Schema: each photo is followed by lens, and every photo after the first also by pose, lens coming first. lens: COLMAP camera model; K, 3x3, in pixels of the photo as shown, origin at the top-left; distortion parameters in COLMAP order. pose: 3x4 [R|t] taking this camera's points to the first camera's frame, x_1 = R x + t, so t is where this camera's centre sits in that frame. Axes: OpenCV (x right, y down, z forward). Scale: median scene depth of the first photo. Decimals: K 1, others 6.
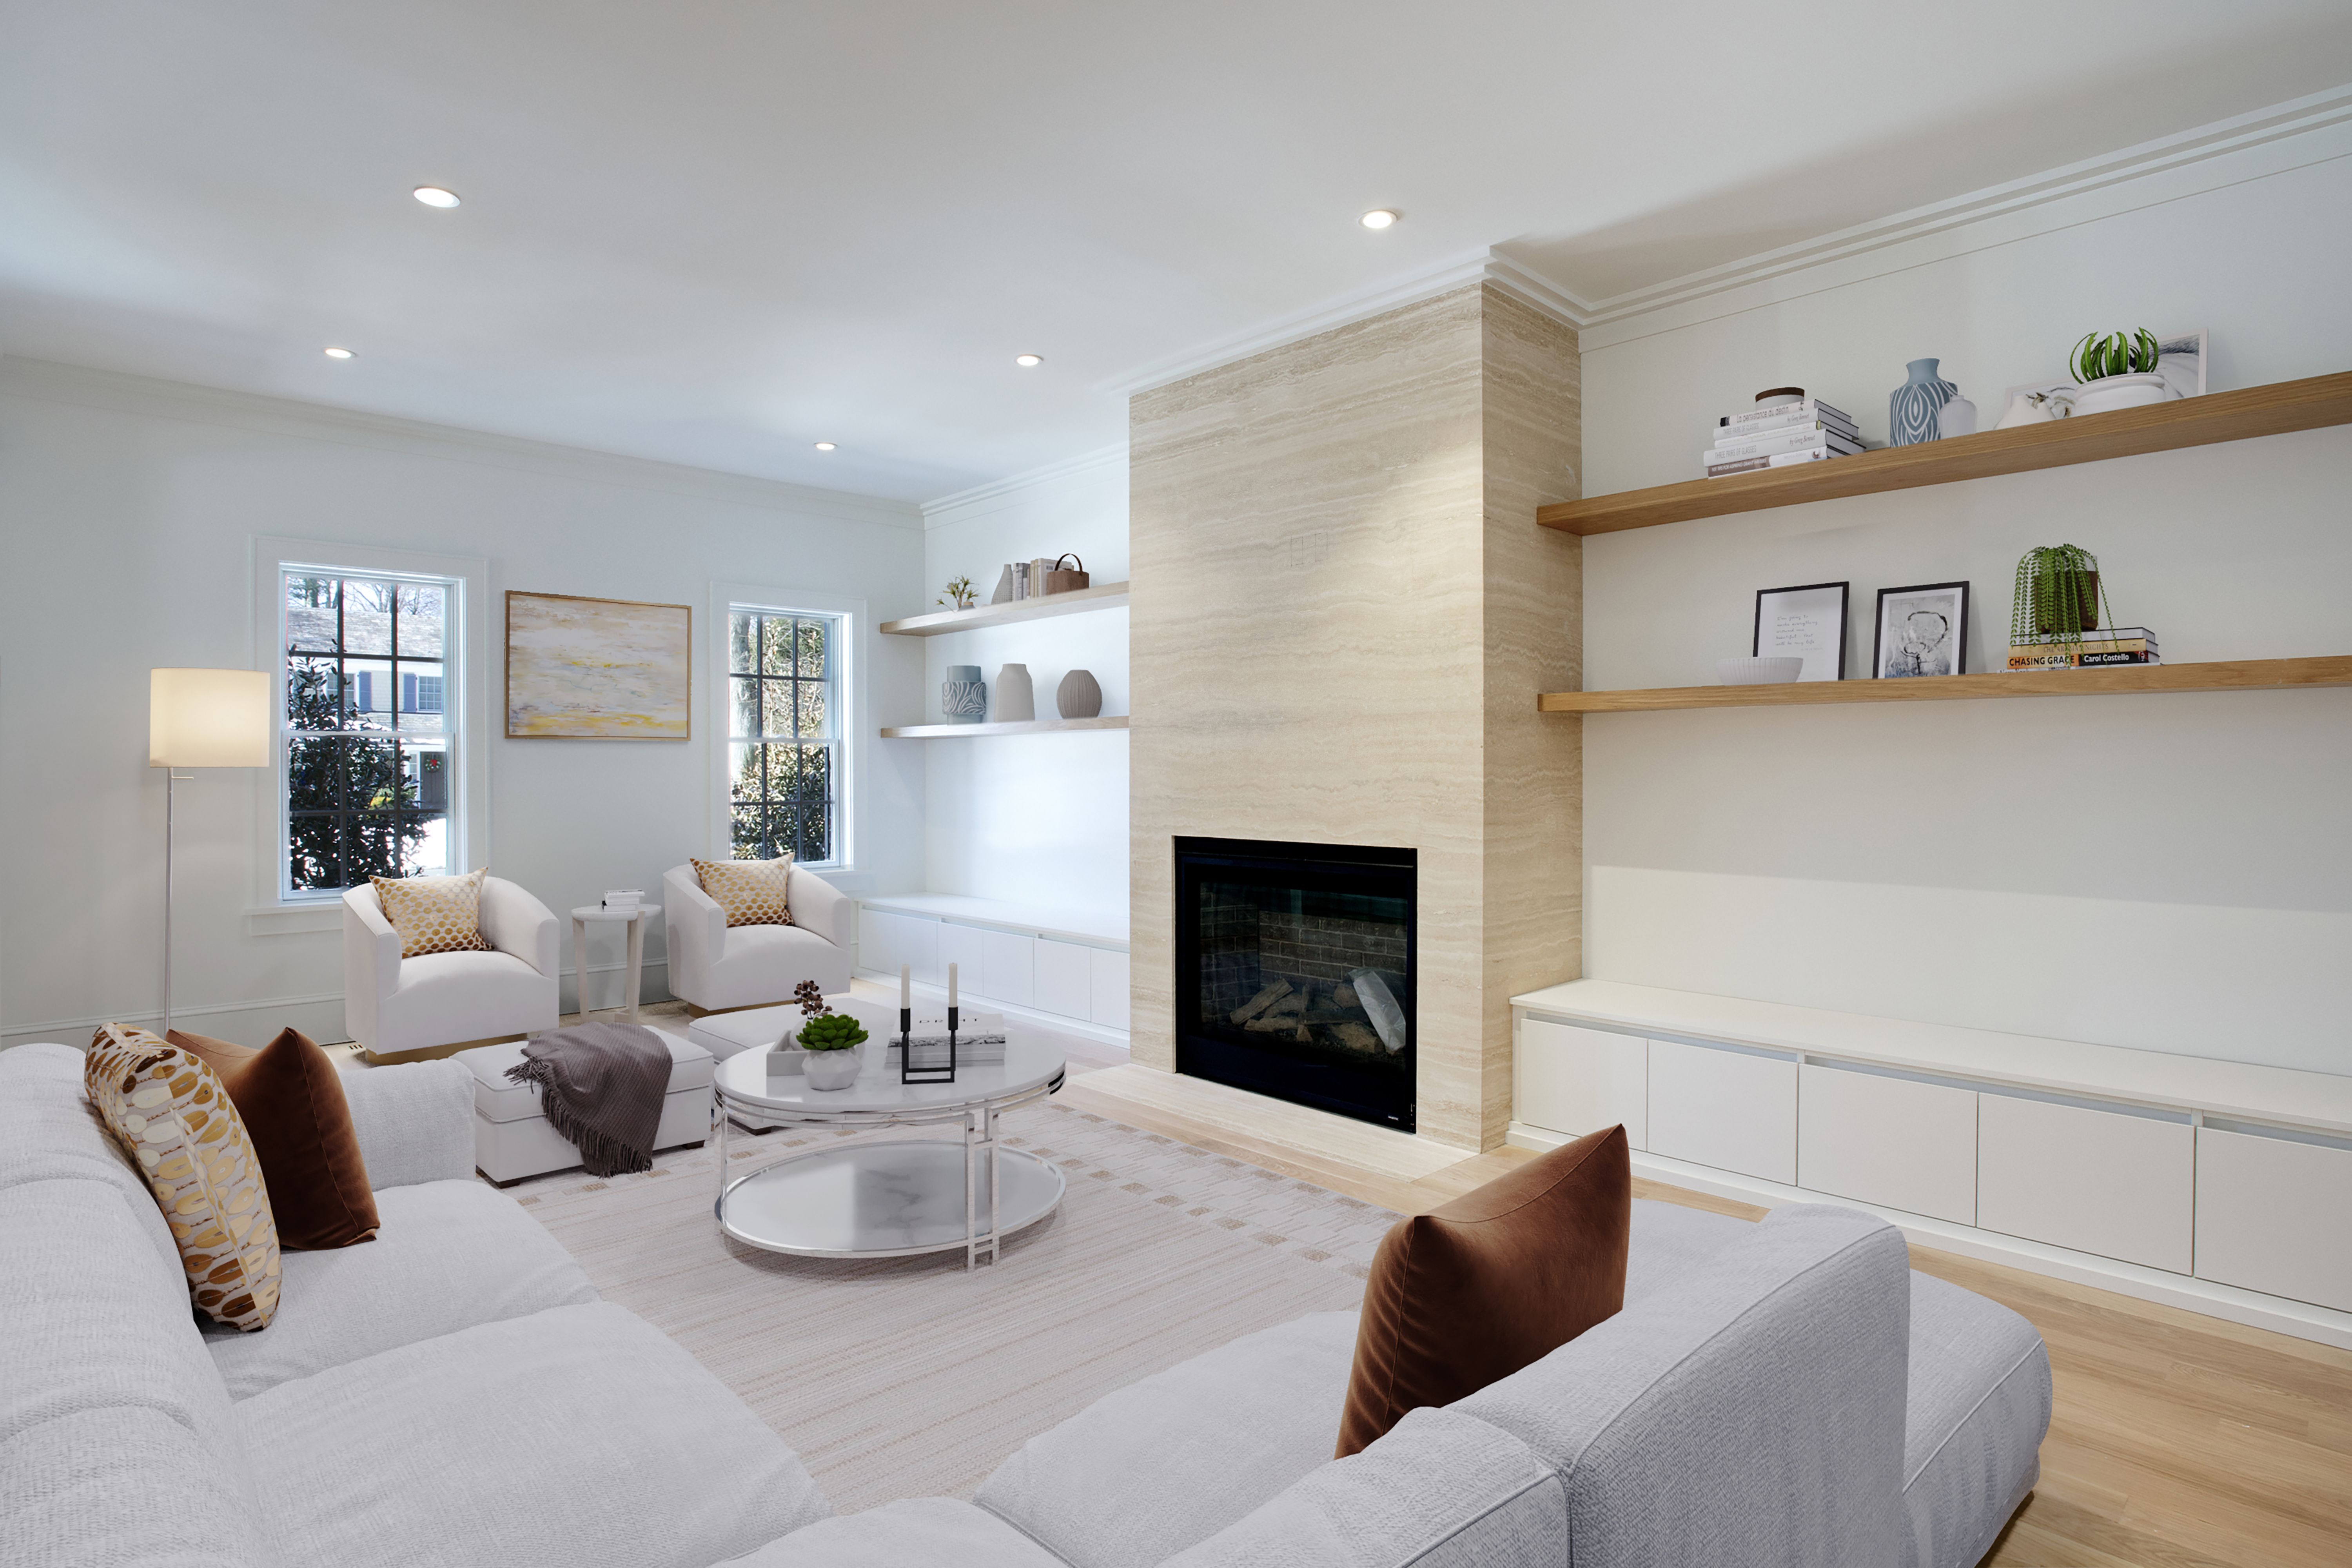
lens RADIAL K [[1200.2, 0, 1176.2], [0, 1200.2, 777.6], [0, 0, 1]] dist [-0.042465, 0.009792]
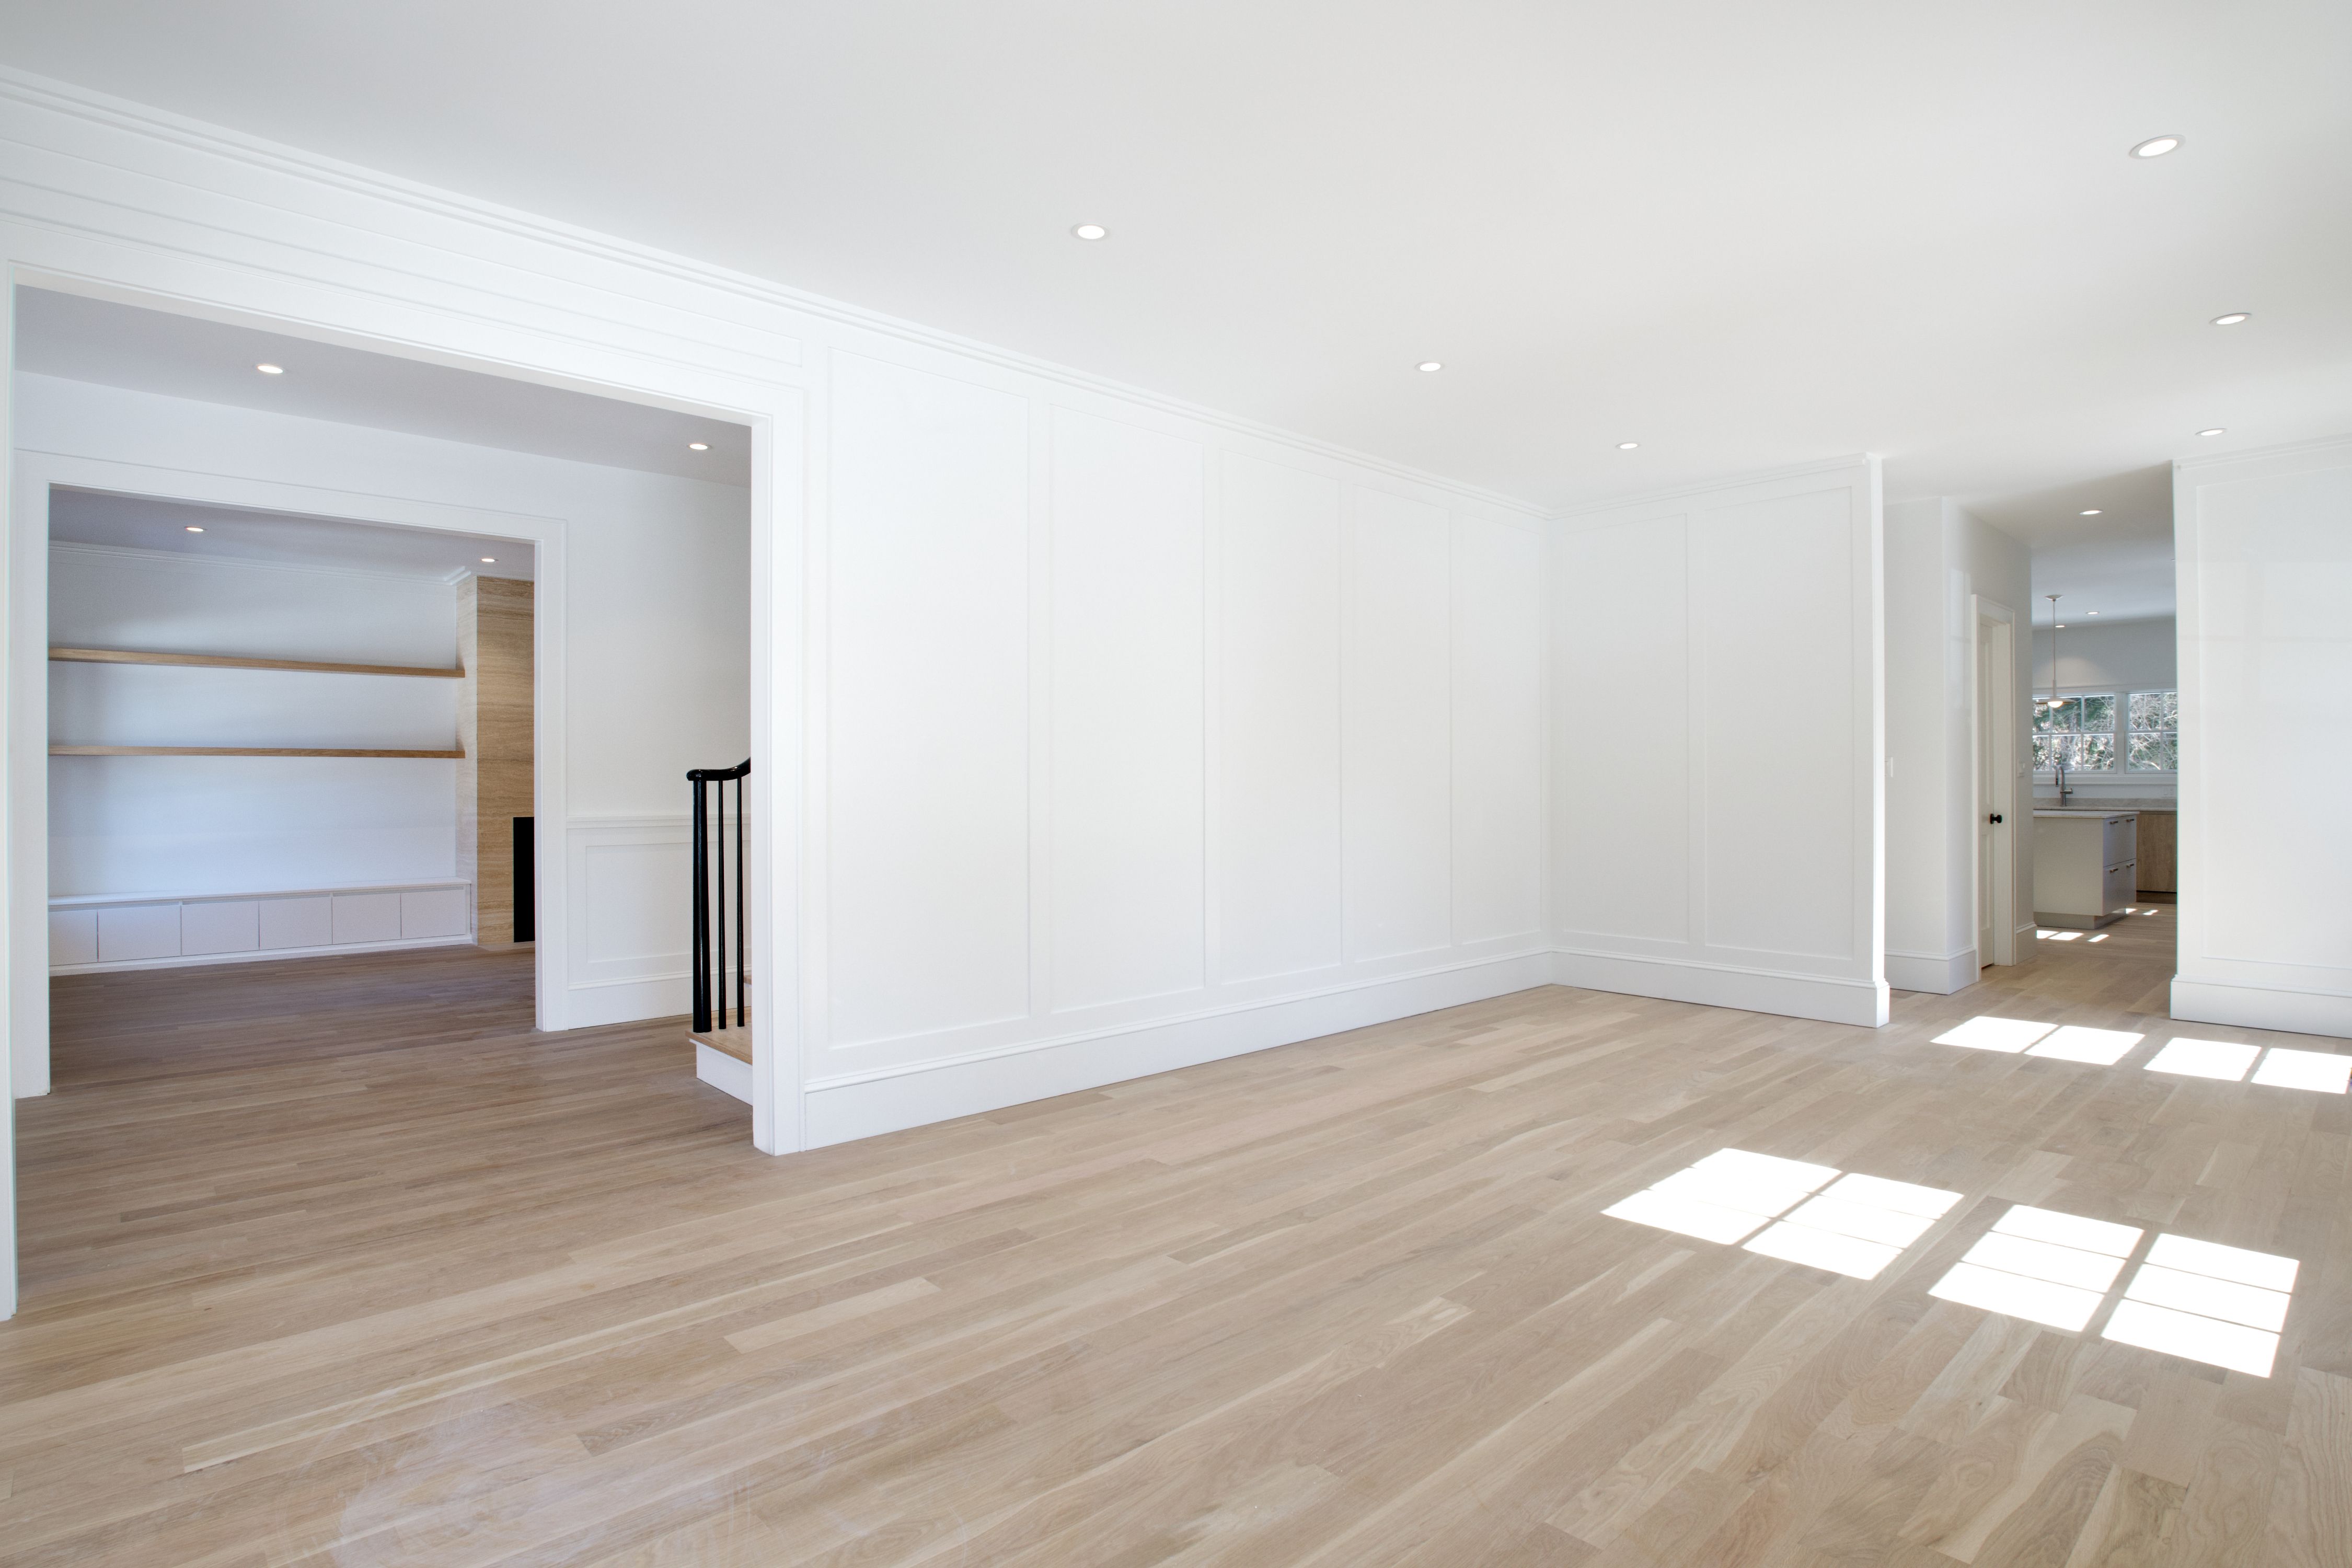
lens RADIAL K [[1200.2, 0, 1176.2], [0, 1200.2, 782.9], [0, 0, 1]] dist [-0.042465, 0.009792]
pose [[0.025083, -0.001848, 0.999684, -1.802891], [0.004866, 0.999987, 0.001726, -0.004757], [-0.999674, 0.004822, 0.025092, -0.098819]]
